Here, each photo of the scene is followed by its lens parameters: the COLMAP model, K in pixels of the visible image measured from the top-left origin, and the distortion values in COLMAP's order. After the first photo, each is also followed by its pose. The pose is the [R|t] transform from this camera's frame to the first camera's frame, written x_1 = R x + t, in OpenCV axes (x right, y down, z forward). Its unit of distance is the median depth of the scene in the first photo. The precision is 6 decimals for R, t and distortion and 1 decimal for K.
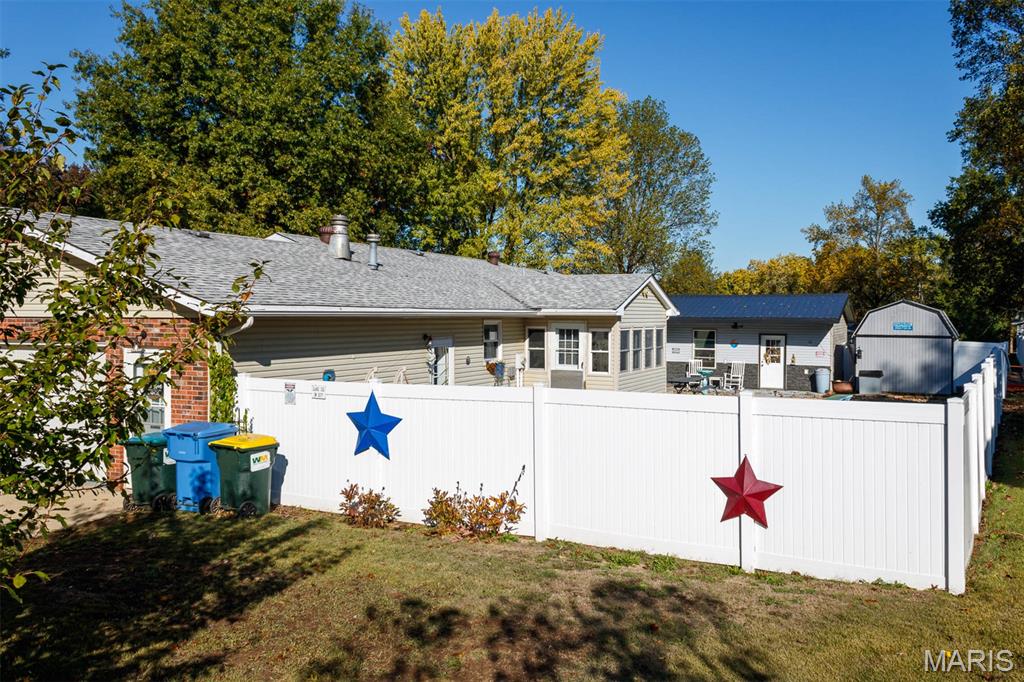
lens RADIAL K [[843.7, 0, 514.9], [0, 843.7, 324.3], [0, 0, 1]] dist [0.038062, -0.004081]
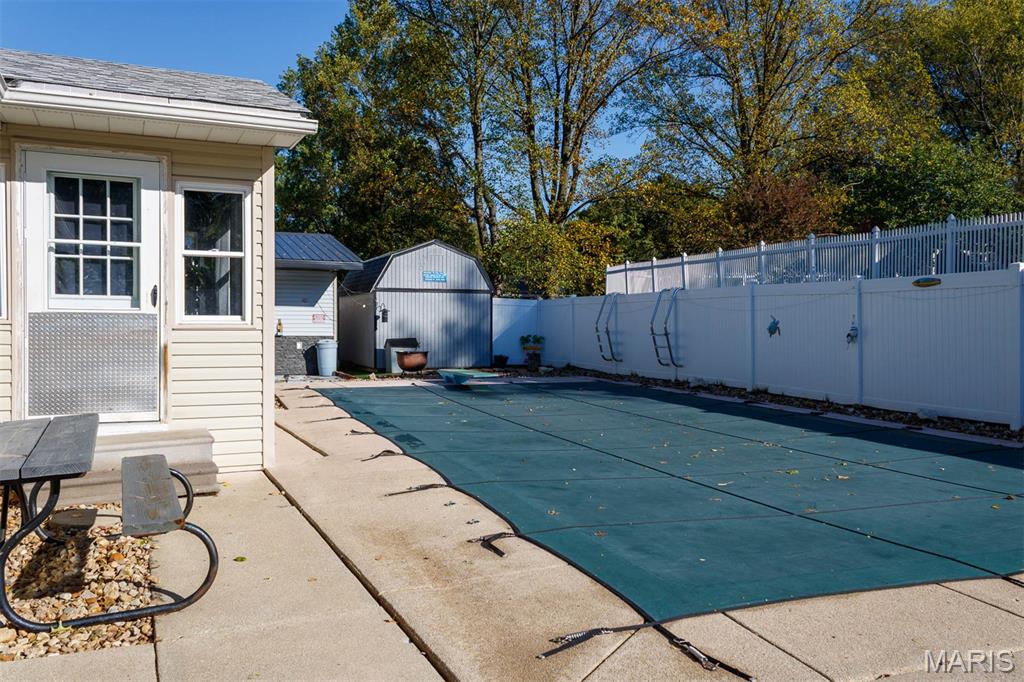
lens RADIAL K [[843.7, 0, 514.9], [0, 843.7, 324.3], [0, 0, 1]] dist [0.038062, -0.004081]
pose [[0.639750, -0.004925, 0.768568, -0.052914], [0.004805, 0.999986, 0.002408, 0.040276], [-0.768568, 0.002152, 0.639764, 0.470377]]
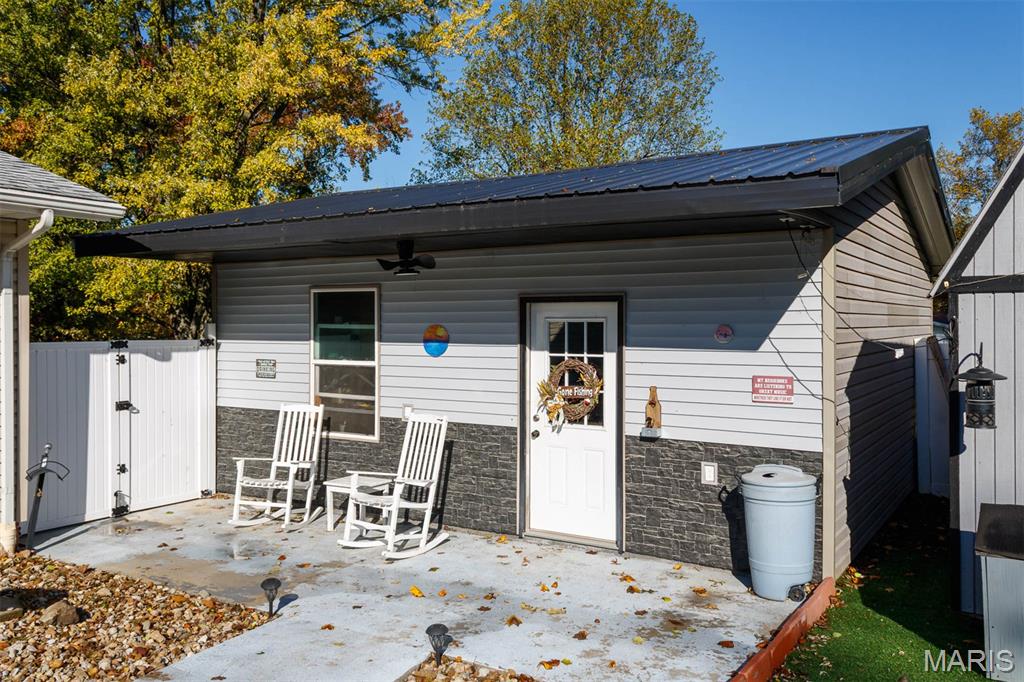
lens RADIAL K [[843.7, 0, 514.9], [0, 843.7, 324.3], [0, 0, 1]] dist [0.038062, -0.004081]
pose [[0.994482, -0.004556, -0.104808, 0.329616], [0.003573, 0.999948, -0.009563, 0.022100], [0.104846, 0.009136, 0.994447, 0.816279]]
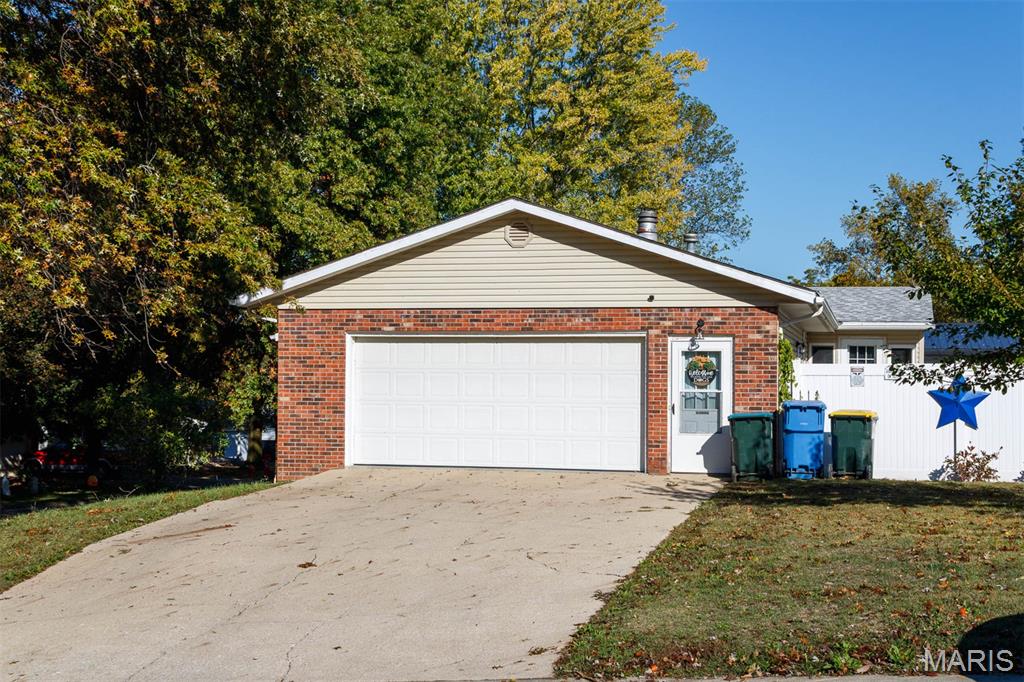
lens RADIAL K [[1428.8, 0, 511.0], [0, 1428.8, 390.4], [0, 0, 1]] dist [0.007667, 0.015517]
pose [[0.979121, 0.003094, 0.203253, -0.416095], [-0.001726, 0.999975, -0.006909, 0.043763], [-0.203269, 0.006414, 0.979102, -0.276137]]
